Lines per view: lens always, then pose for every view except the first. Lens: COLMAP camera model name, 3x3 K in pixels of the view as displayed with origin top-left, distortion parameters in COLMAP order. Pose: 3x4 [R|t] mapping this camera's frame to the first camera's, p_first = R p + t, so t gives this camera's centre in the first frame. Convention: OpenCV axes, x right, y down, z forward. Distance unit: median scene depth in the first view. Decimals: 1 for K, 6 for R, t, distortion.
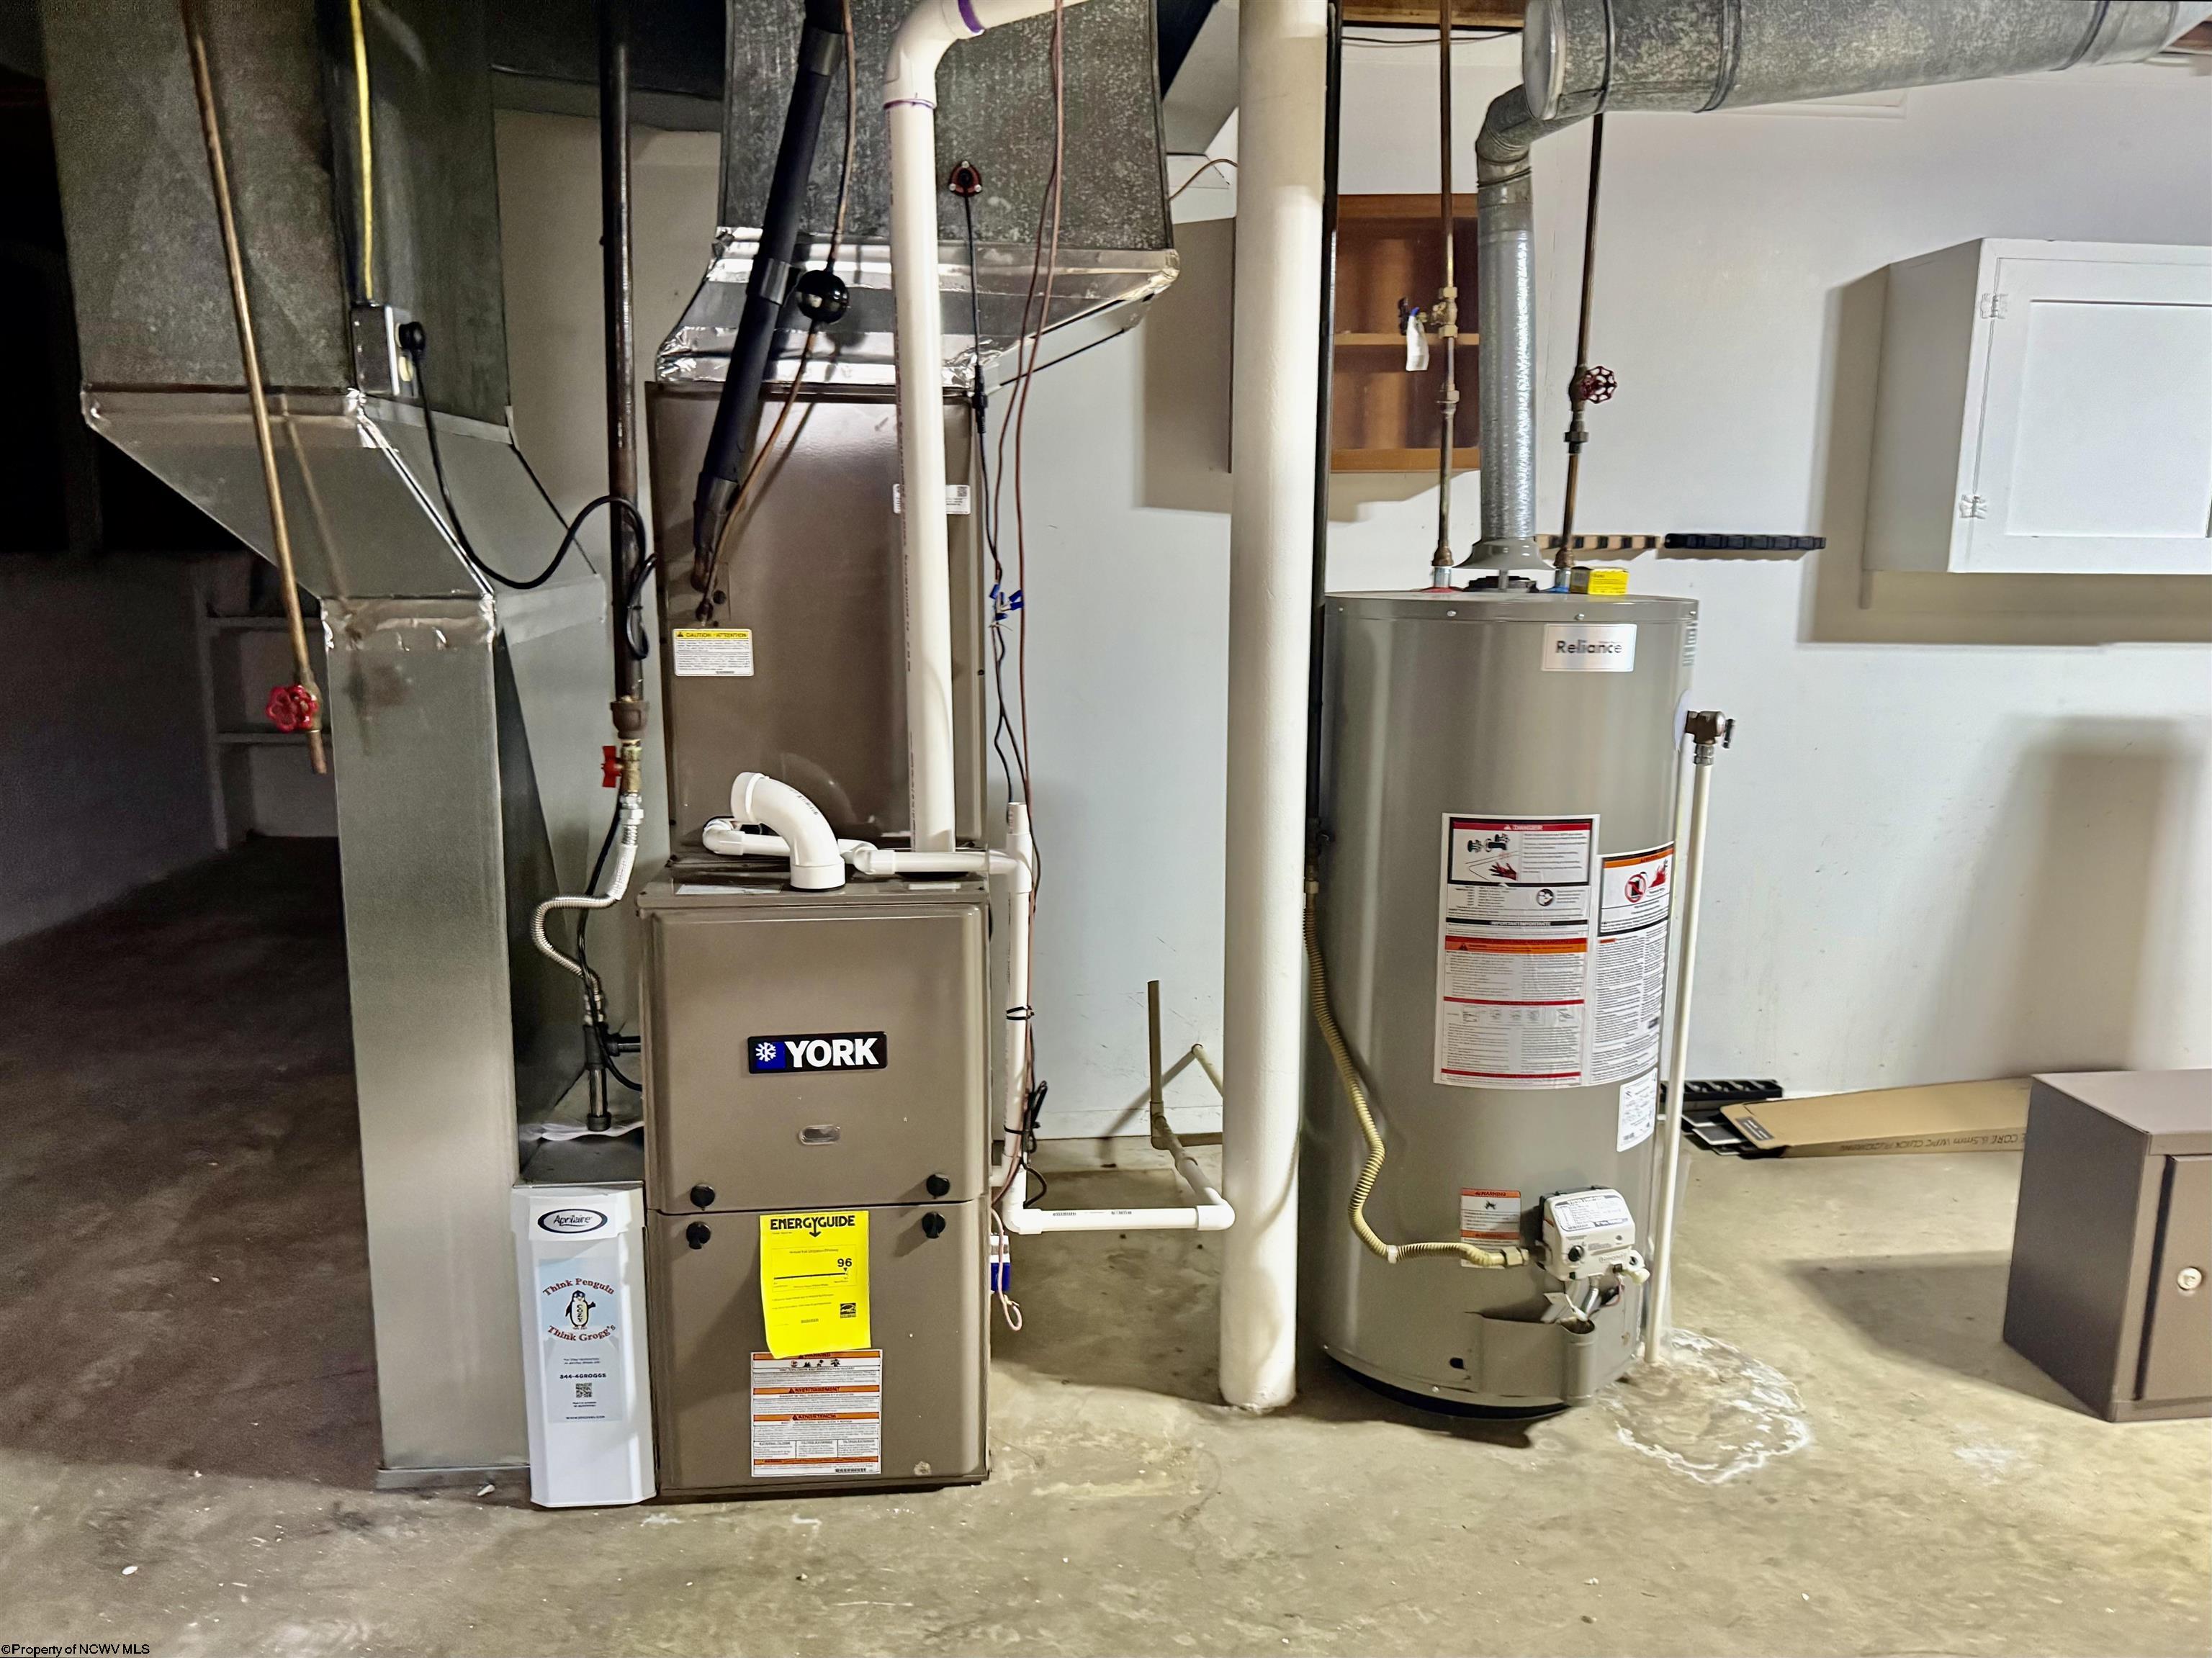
lens RADIAL K [[1587.2, 0, 1099.0], [0, 1587.2, 810.8], [0, 0, 1]] dist [0.052283, -0.058554]
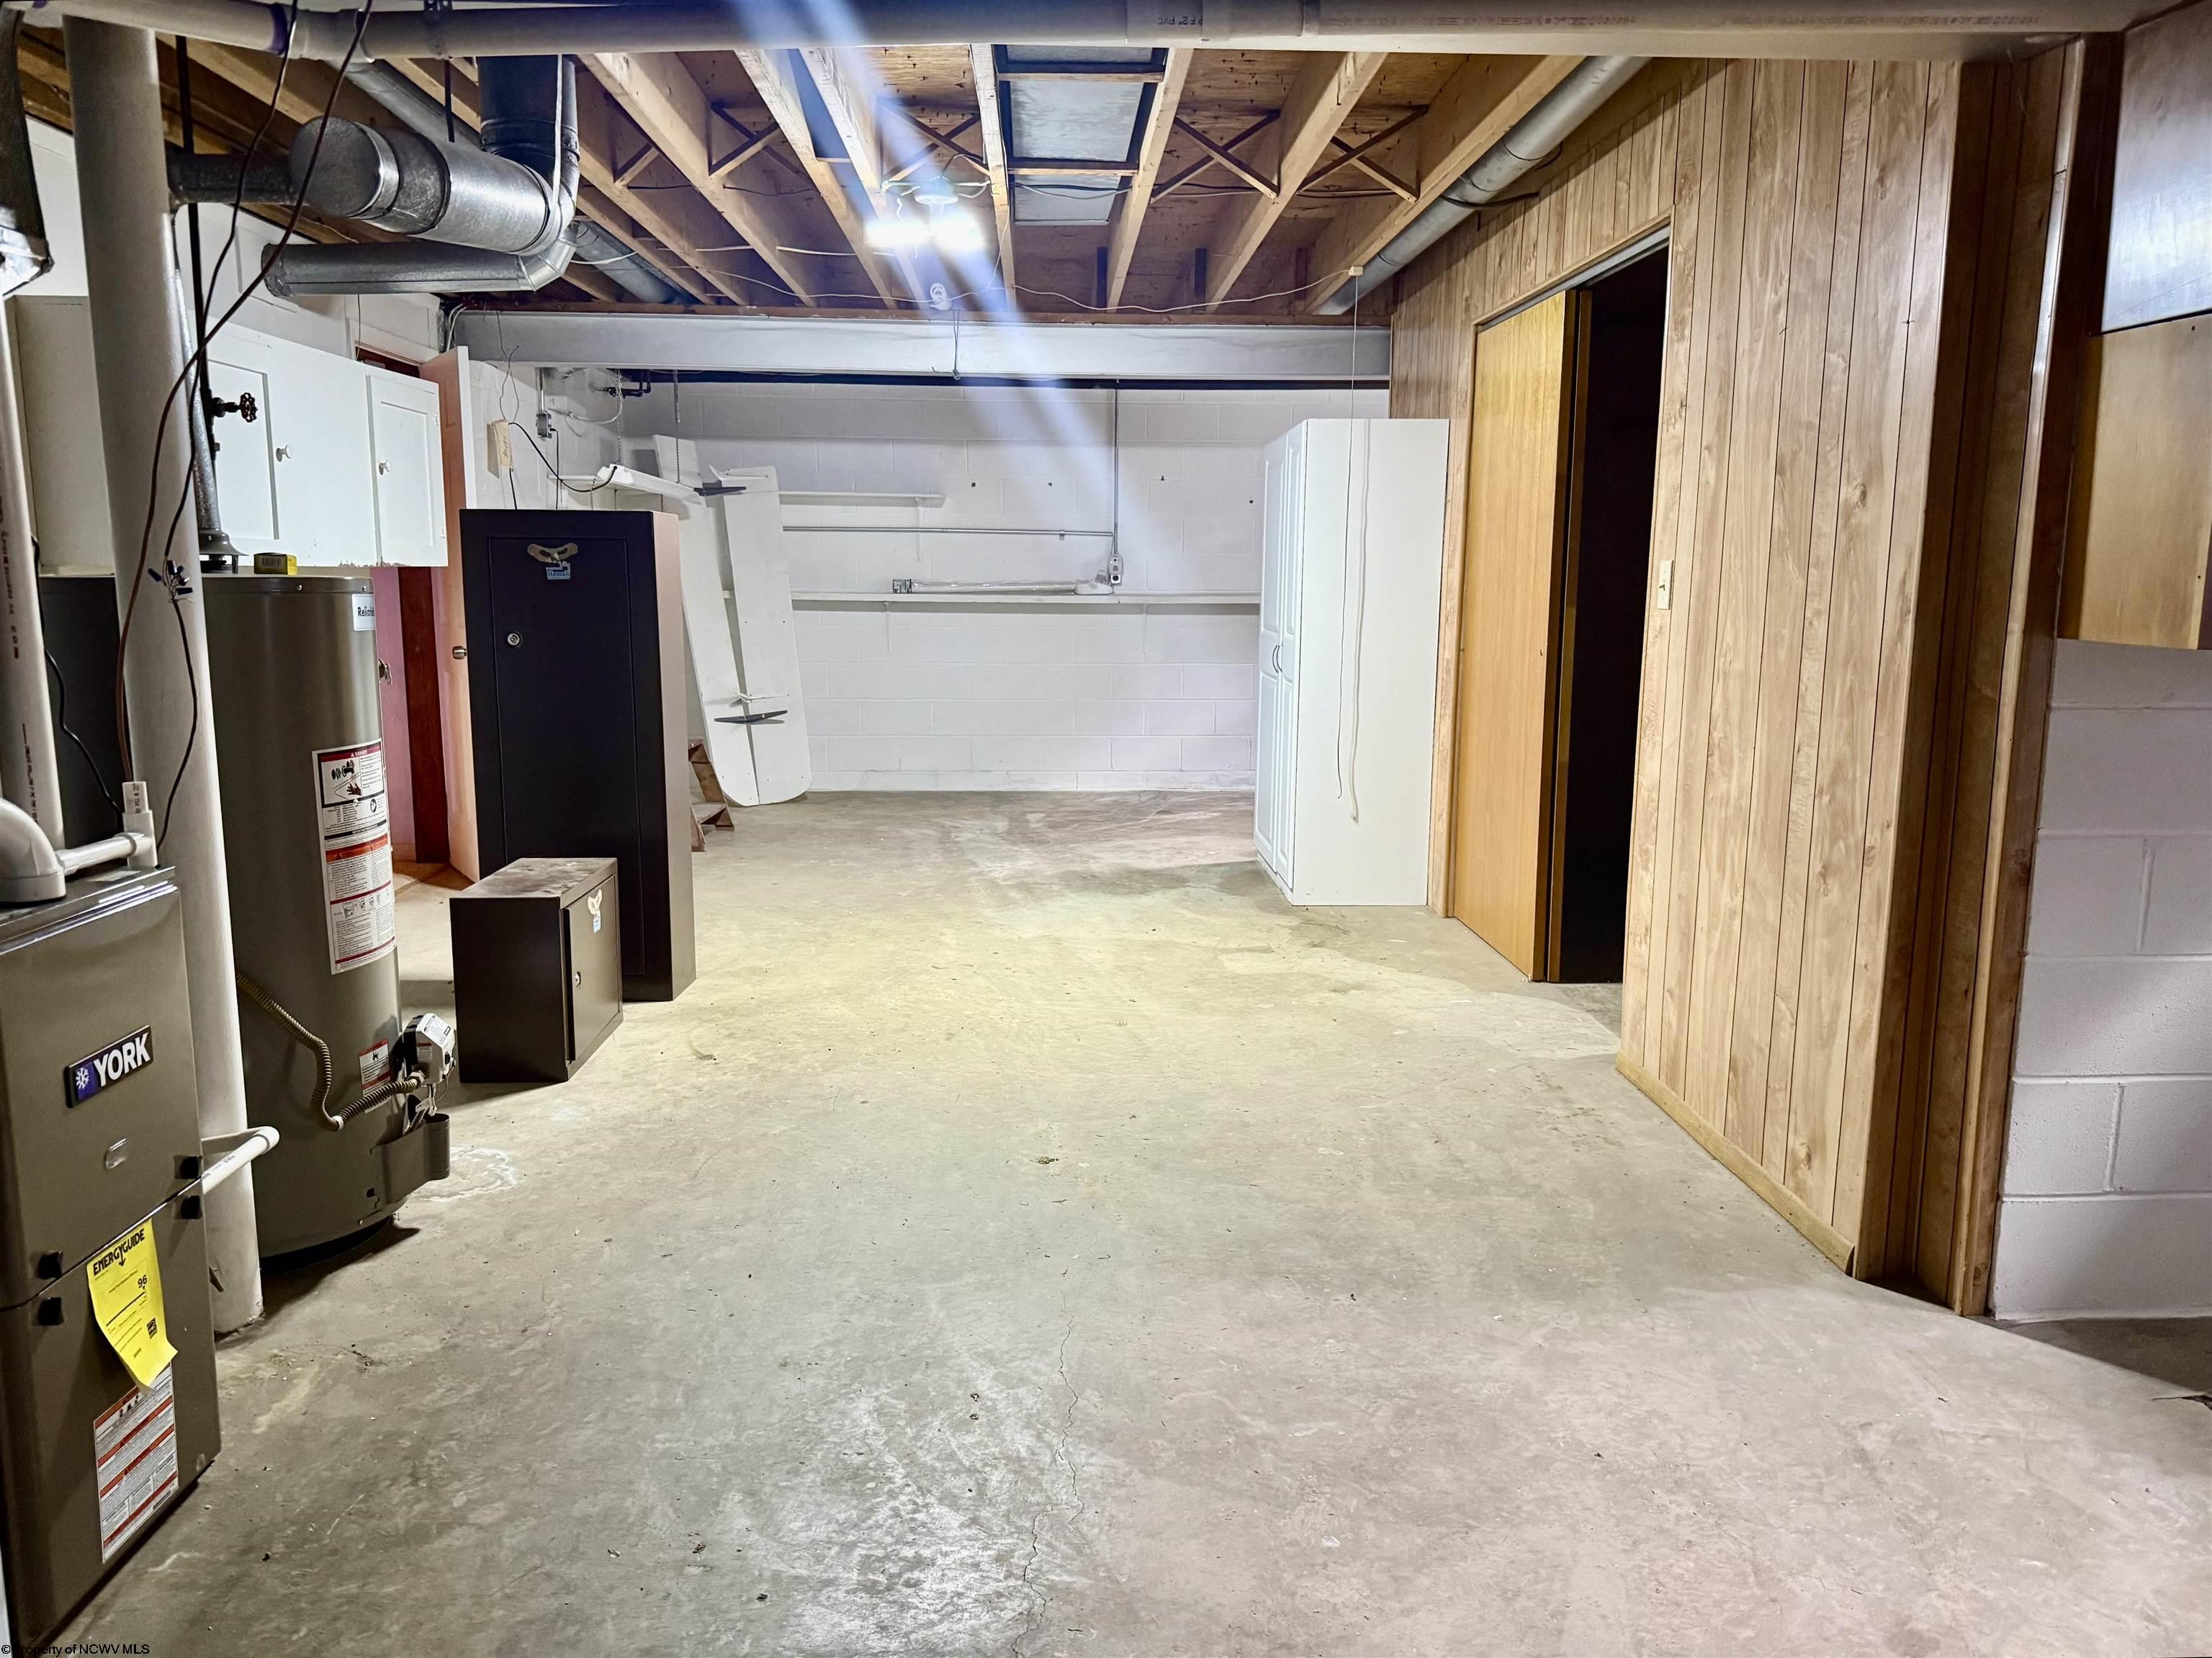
lens RADIAL K [[1638.1, 0, 1109.6], [0, 1638.1, 846.2], [0, 0, 1]] dist [0.131727, -0.228903]
pose [[0.059917, -0.172914, 0.983113, -1.032921], [0.166027, 0.972890, 0.160997, -0.032742], [-0.984299, 0.153577, 0.087001, 0.298226]]
